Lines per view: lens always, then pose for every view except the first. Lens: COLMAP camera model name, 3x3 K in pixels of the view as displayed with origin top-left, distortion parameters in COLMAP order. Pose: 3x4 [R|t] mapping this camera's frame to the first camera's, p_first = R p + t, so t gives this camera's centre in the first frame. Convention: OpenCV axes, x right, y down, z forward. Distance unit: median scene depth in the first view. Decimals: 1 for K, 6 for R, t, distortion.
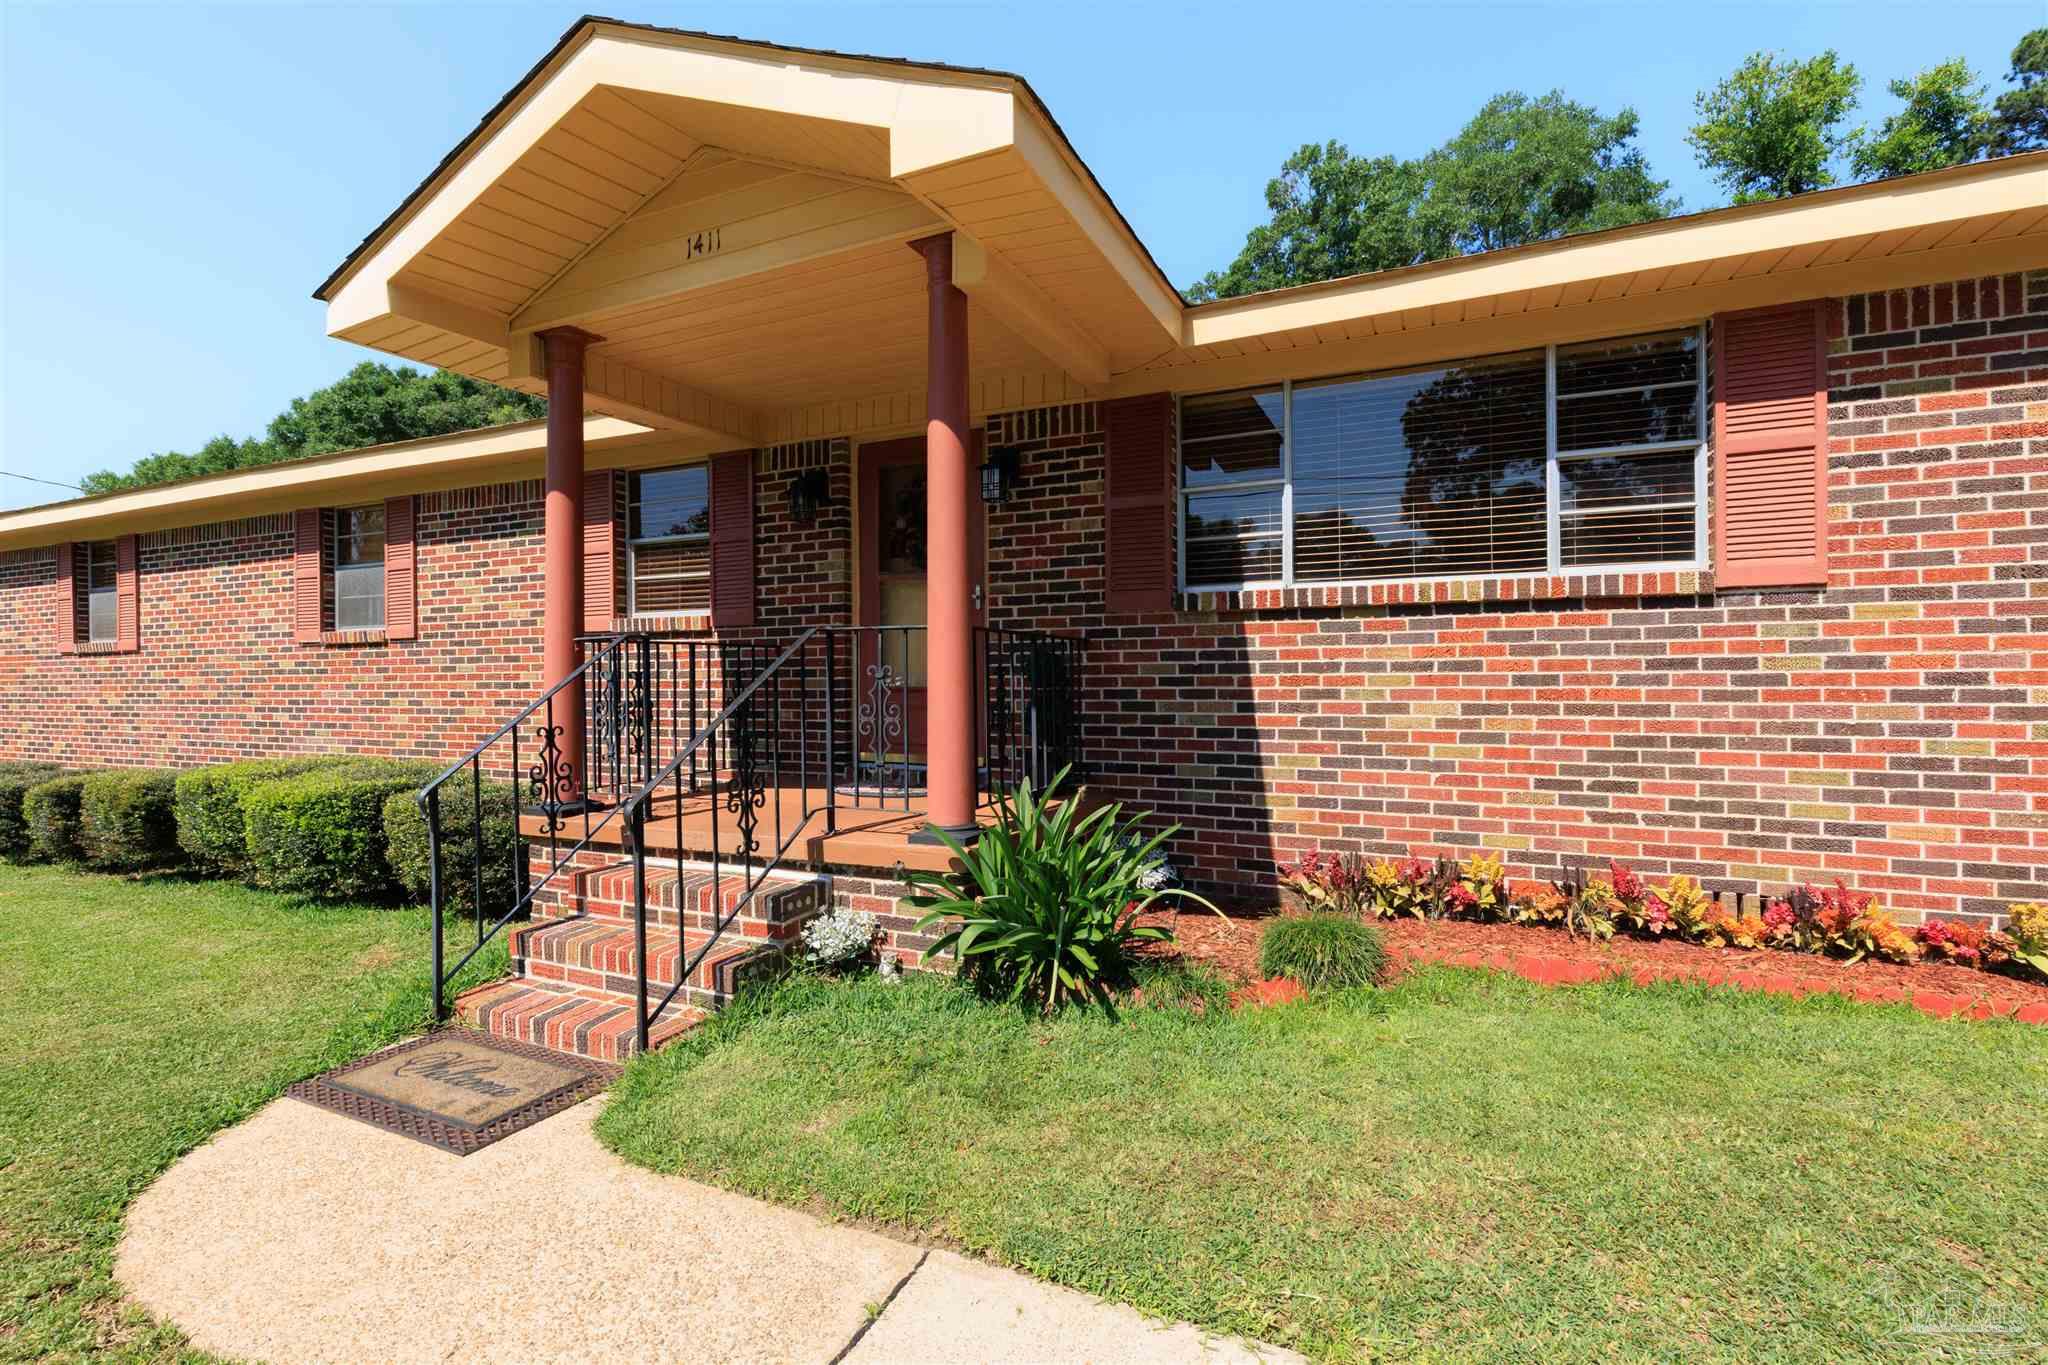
lens RADIAL K [[937.1, 0, 1030.0], [0, 937.1, 674.5], [0, 0, 1]] dist [-0.001405, -0.000489]
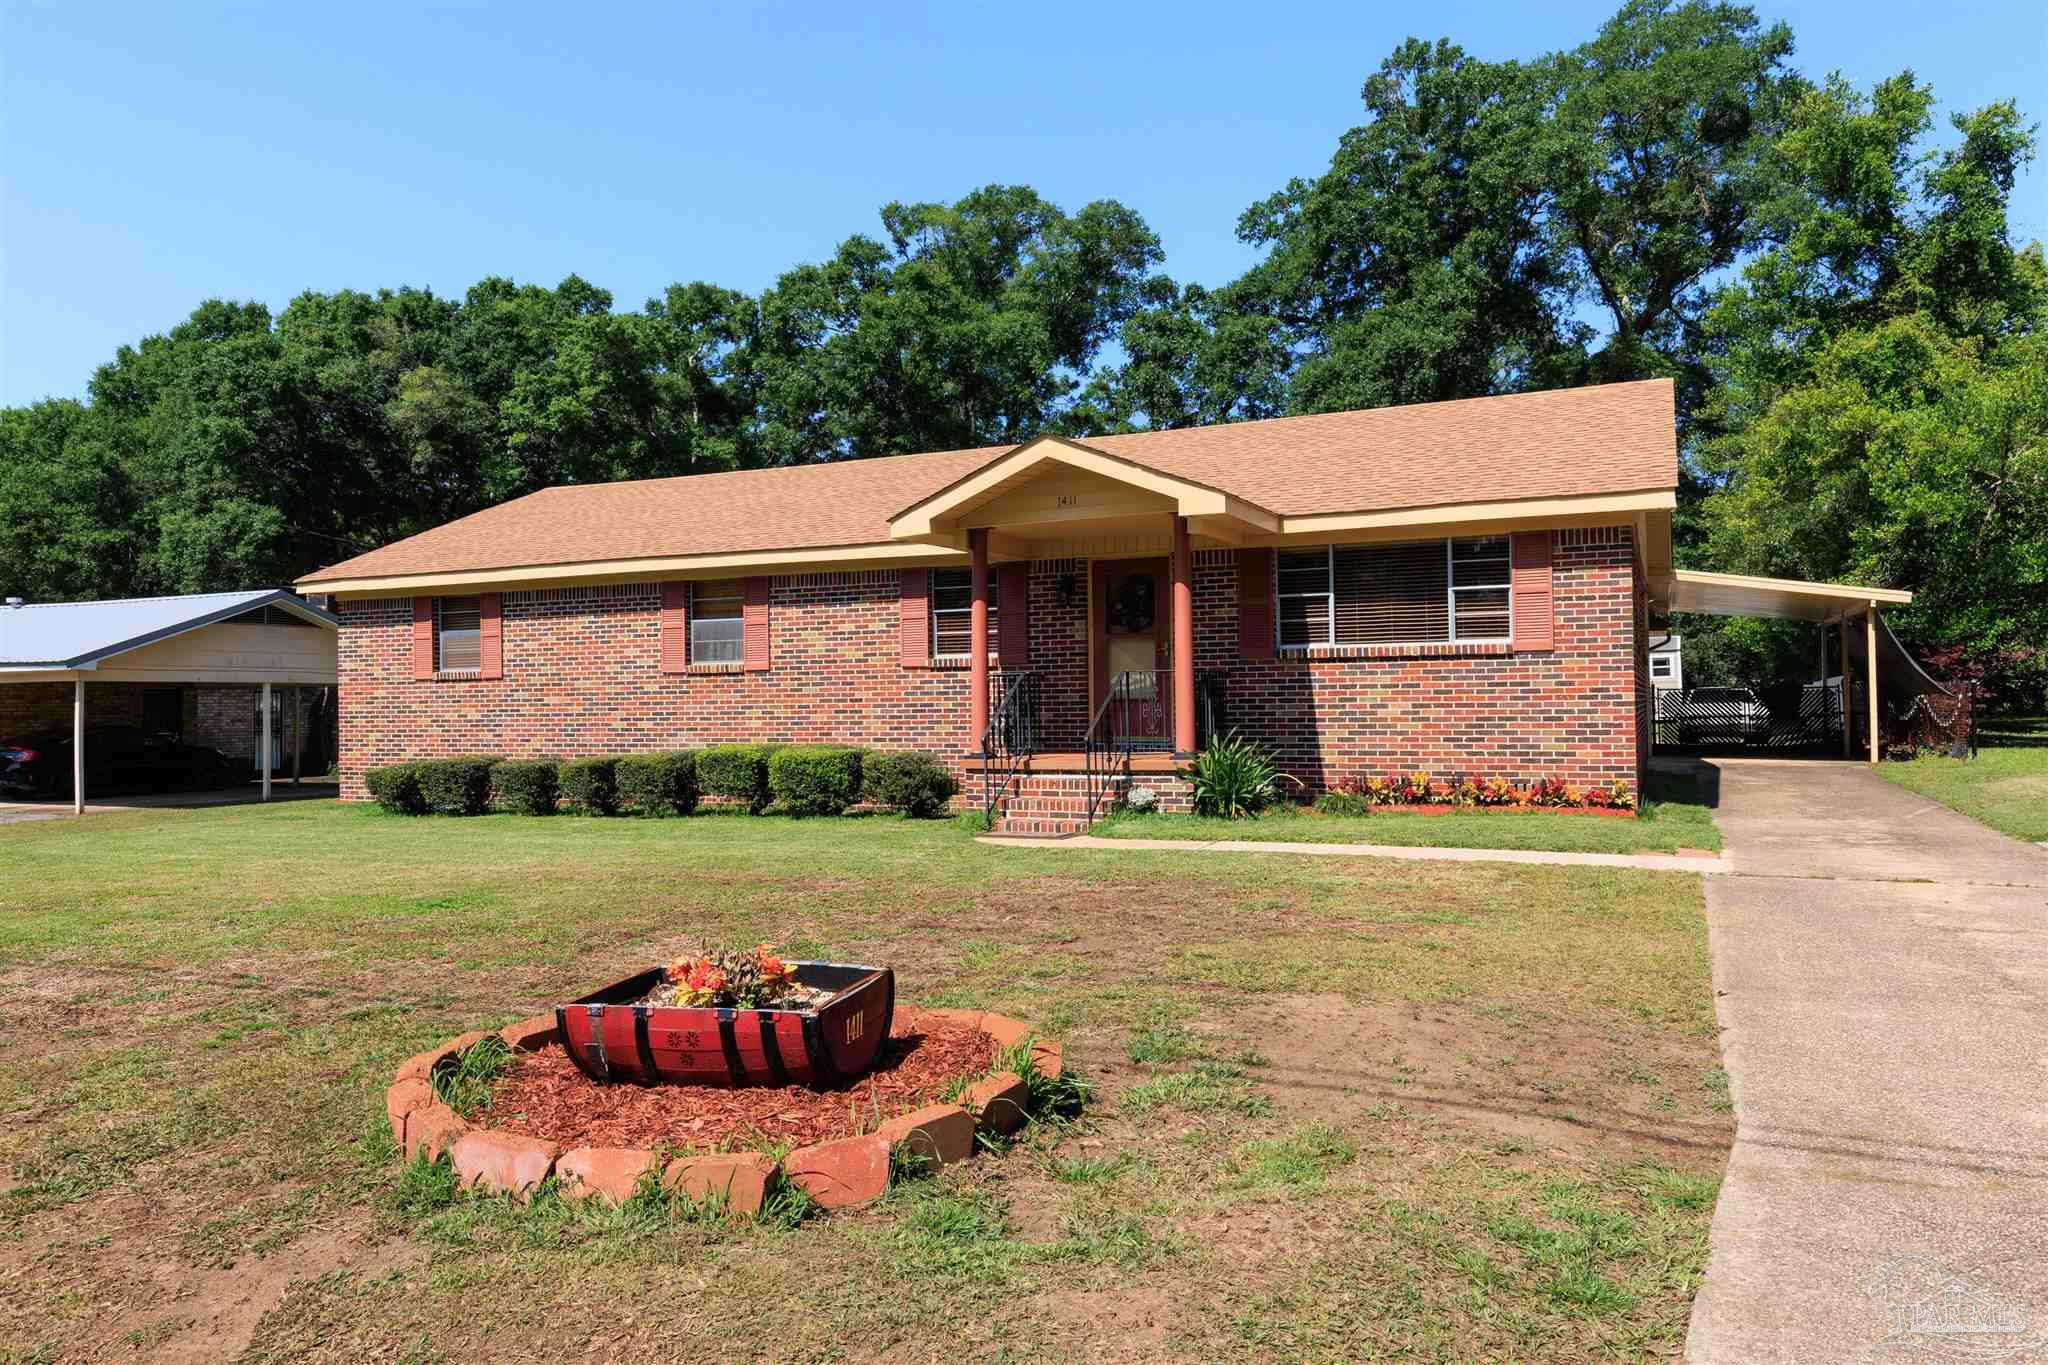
lens RADIAL K [[1394.5, 0, 1017.4], [0, 1394.5, 689.3], [0, 0, 1]] dist [-0.012823, -0.004144]
pose [[0.999941, -0.005402, -0.009460, -0.401358], [0.005355, 0.999973, -0.005015, 0.010602], [0.009486, 0.004964, 0.999943, -2.159832]]
